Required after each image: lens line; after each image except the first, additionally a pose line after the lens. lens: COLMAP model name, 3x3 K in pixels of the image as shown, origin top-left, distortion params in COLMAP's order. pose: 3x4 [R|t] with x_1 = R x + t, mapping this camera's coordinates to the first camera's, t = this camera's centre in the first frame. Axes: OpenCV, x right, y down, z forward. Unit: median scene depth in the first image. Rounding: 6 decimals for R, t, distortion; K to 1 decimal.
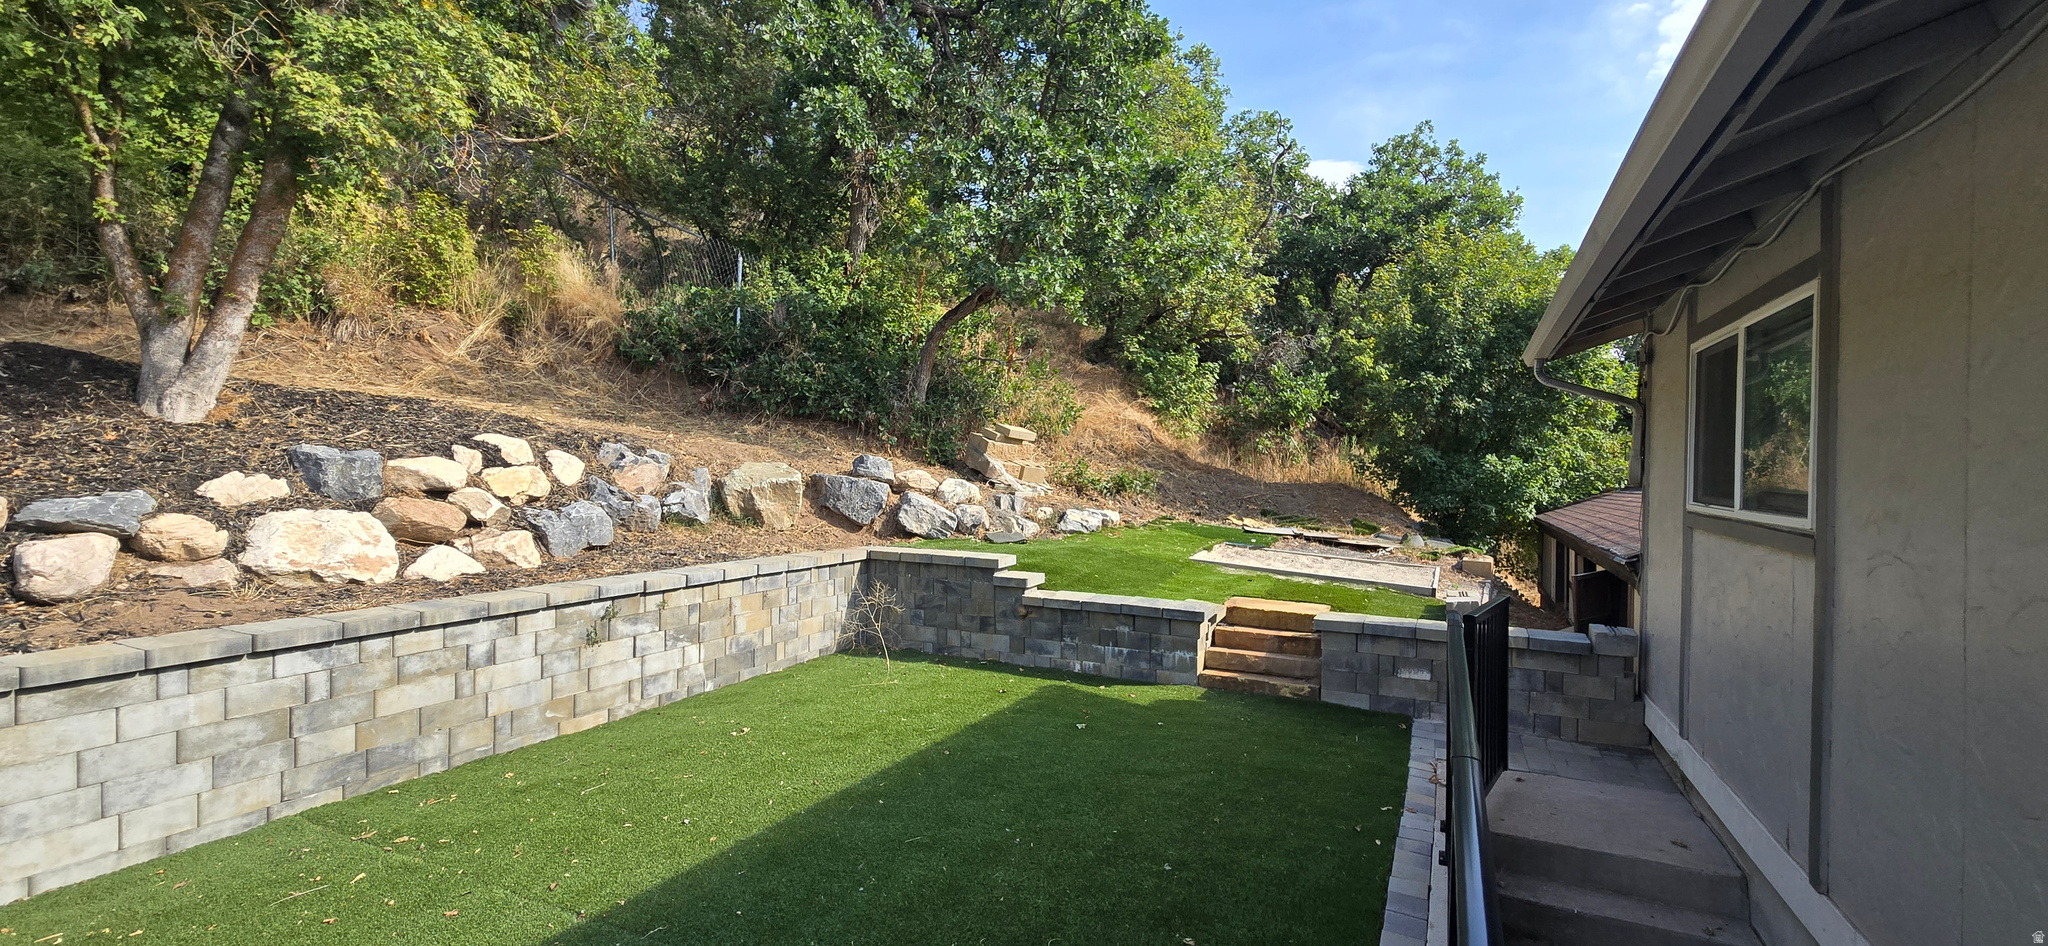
lens RADIAL K [[833.8, 0, 1039.7], [0, 833.8, 474.6], [0, 0, 1]] dist [-0.000185, -0.000022]
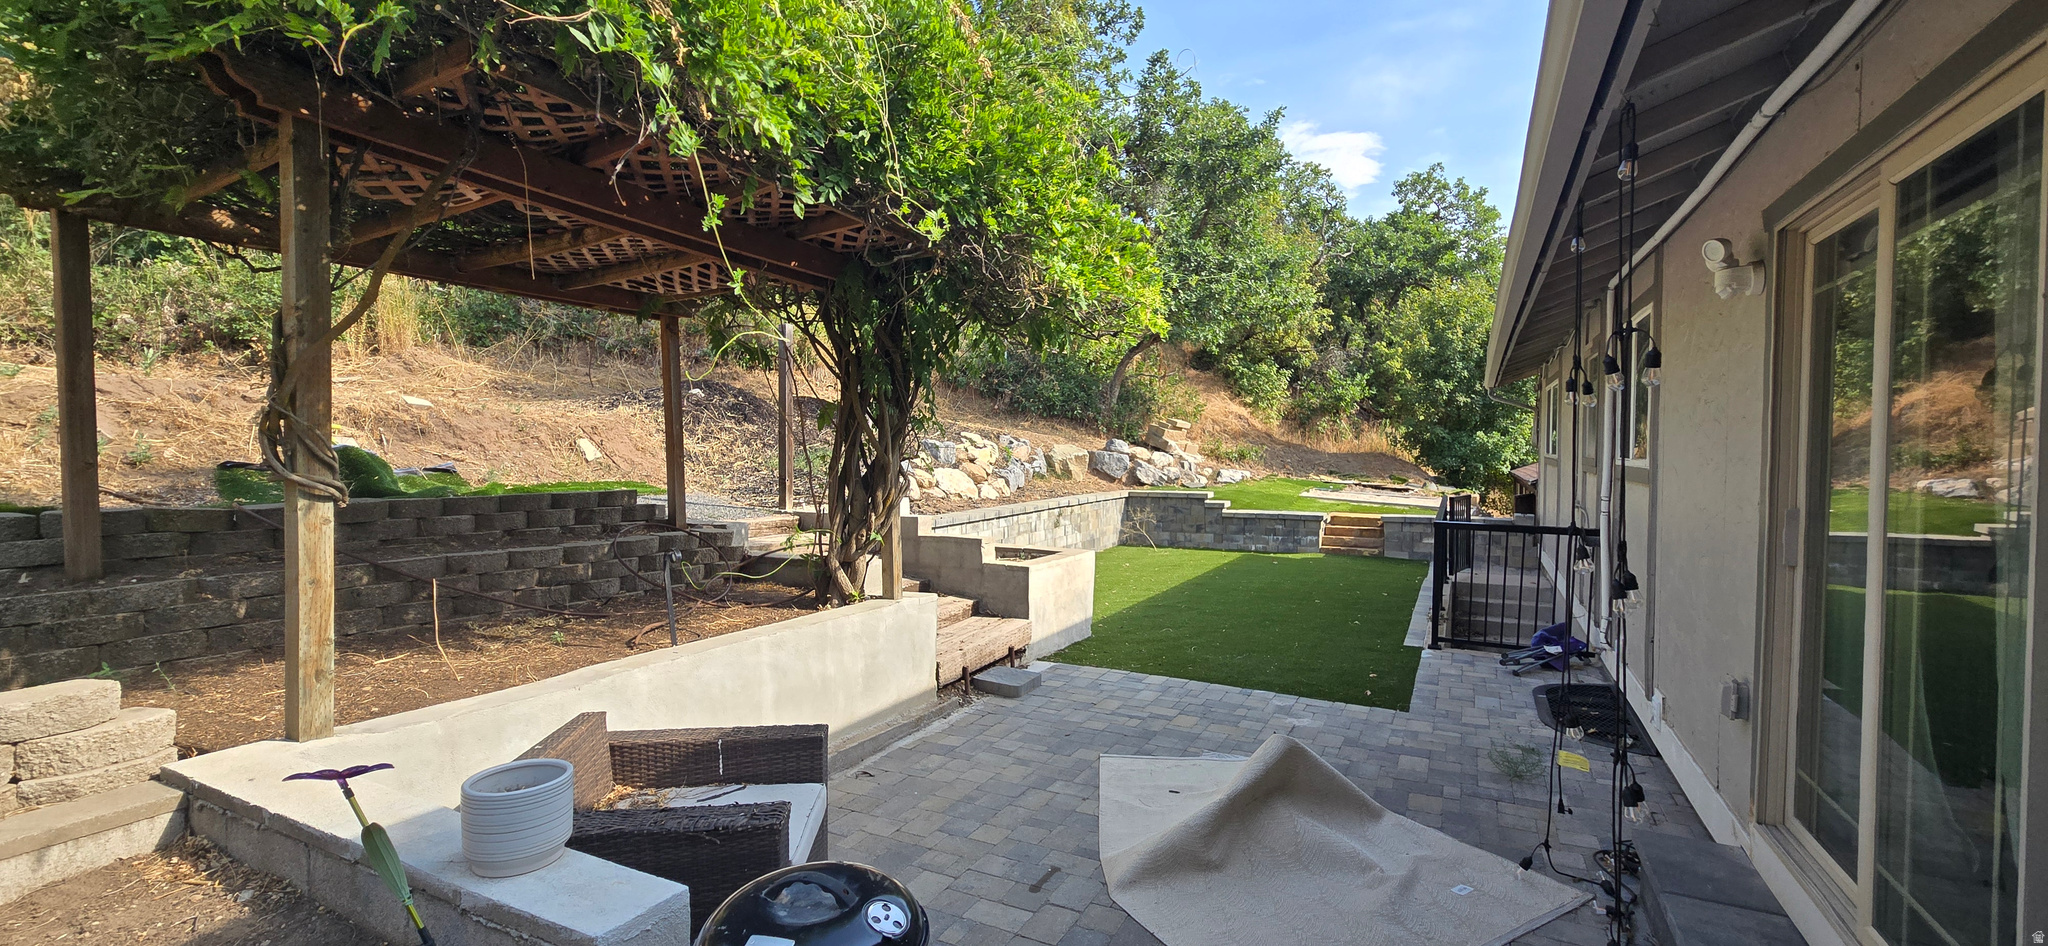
lens RADIAL K [[838.1, 0, 1031.6], [0, 838.1, 467.4], [0, 0, 1]] dist [0.000673, -0.000091]
pose [[0.999561, -0.016868, -0.024353, -0.414466], [0.017239, 0.999737, 0.015136, 0.007276], [0.024091, -0.015549, 0.999589, -0.937882]]
